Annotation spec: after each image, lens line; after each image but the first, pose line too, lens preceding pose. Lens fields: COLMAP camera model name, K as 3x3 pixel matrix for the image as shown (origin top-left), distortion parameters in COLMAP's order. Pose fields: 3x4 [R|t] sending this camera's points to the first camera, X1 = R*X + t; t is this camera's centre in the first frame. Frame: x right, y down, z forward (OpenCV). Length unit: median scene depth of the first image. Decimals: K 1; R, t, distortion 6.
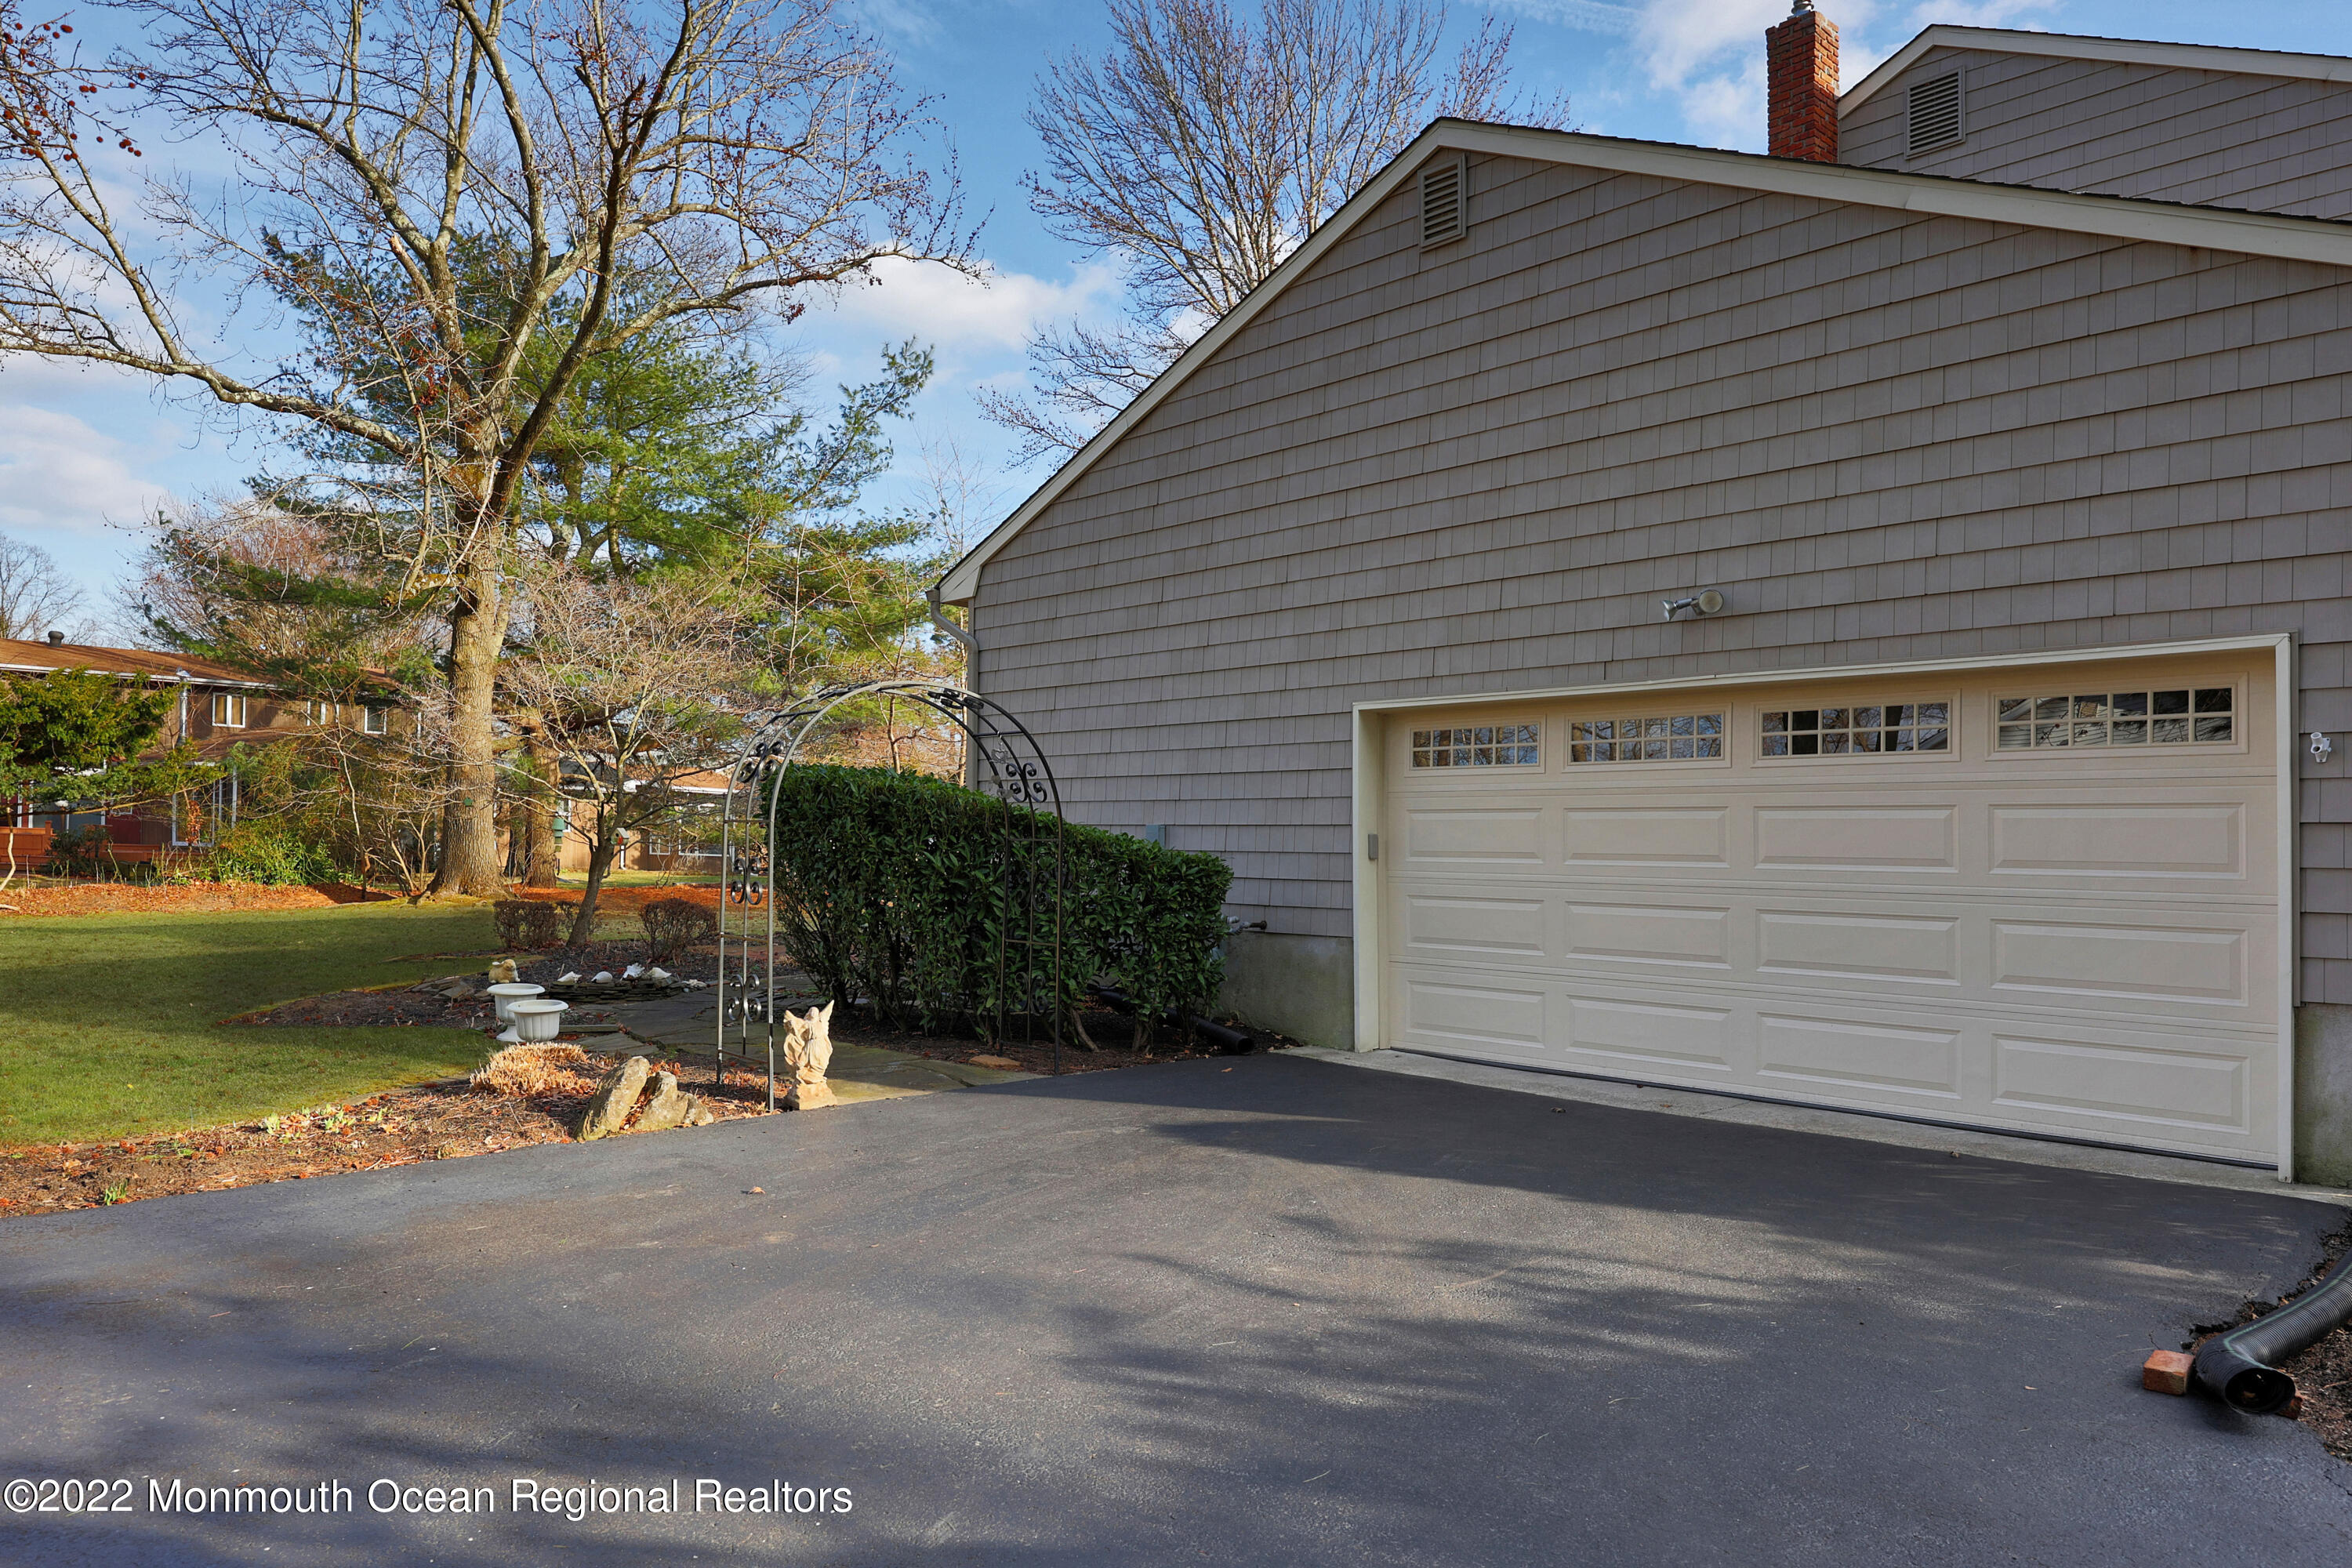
lens RADIAL K [[1611.0, 0, 1176.9], [0, 1611.0, 793.5], [0, 0, 1]] dist [0.006779, 0.001750]
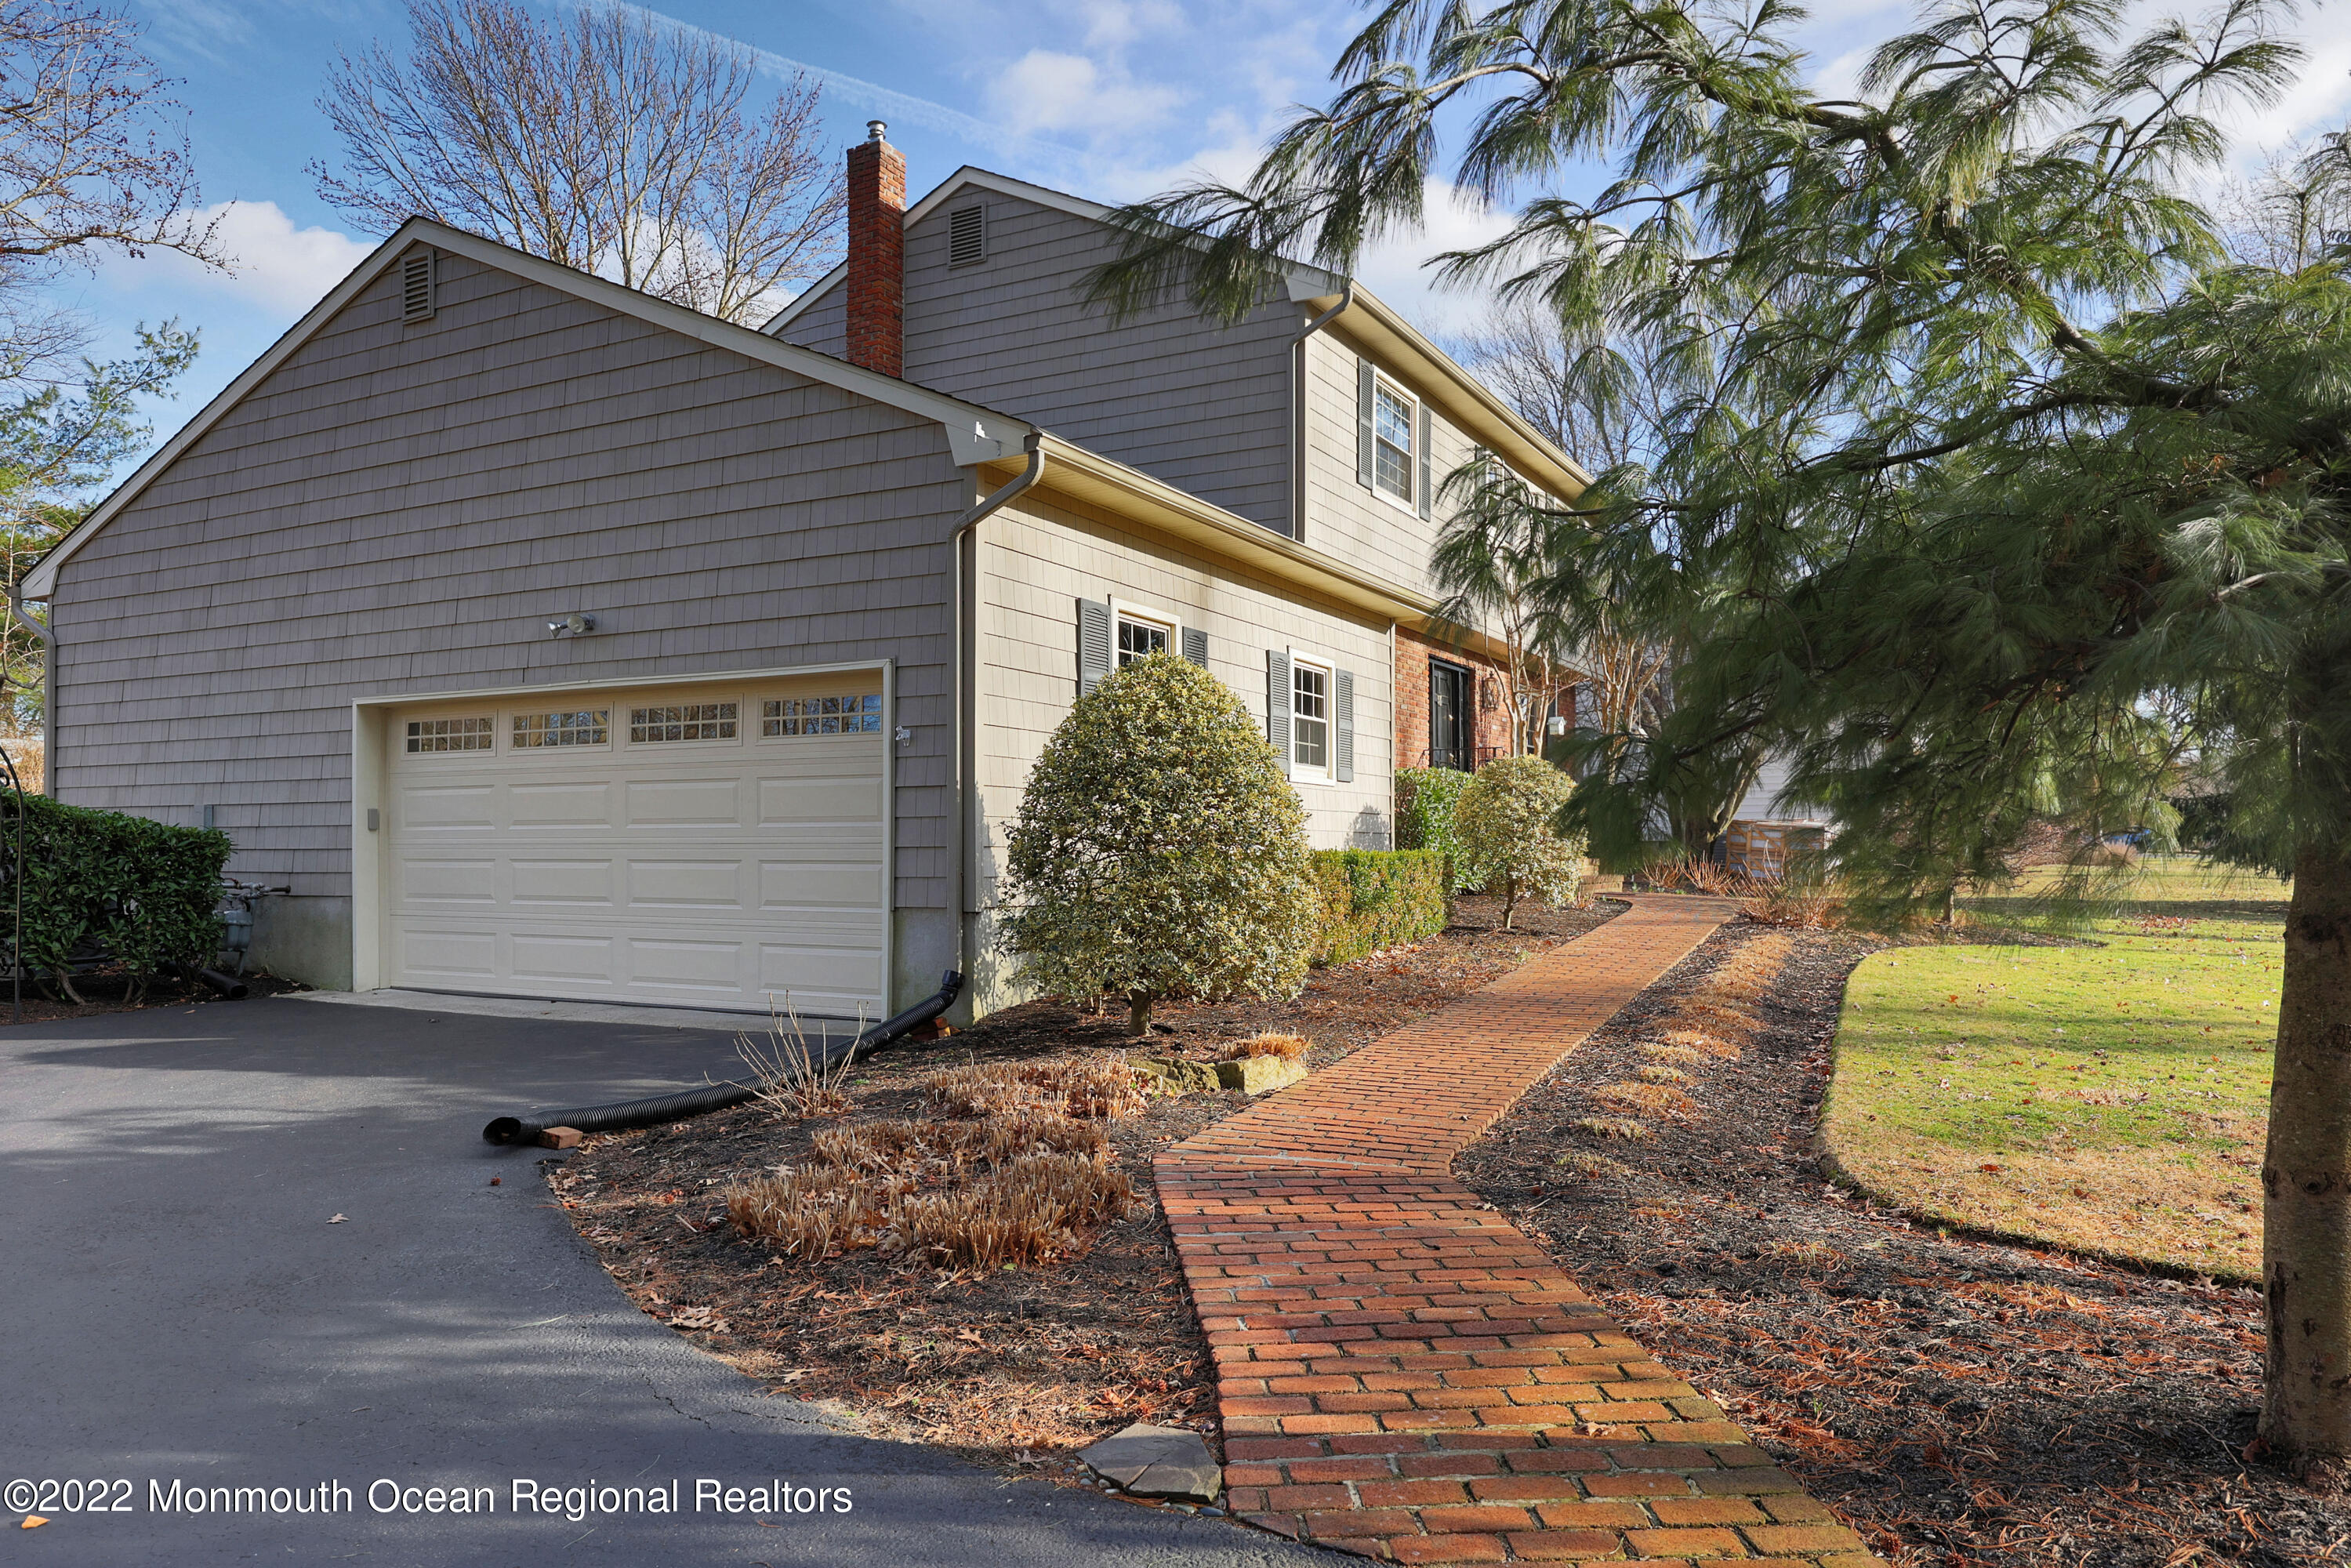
lens RADIAL K [[1517.0, 0, 1174.8], [0, 1517.0, 778.4], [0, 0, 1]] dist [-0.000054, -0.000468]
pose [[0.940467, -0.013542, 0.339615, 0.296485], [0.012189, 0.999907, 0.006117, 0.003081], [-0.339666, -0.001614, 0.940545, -0.254816]]
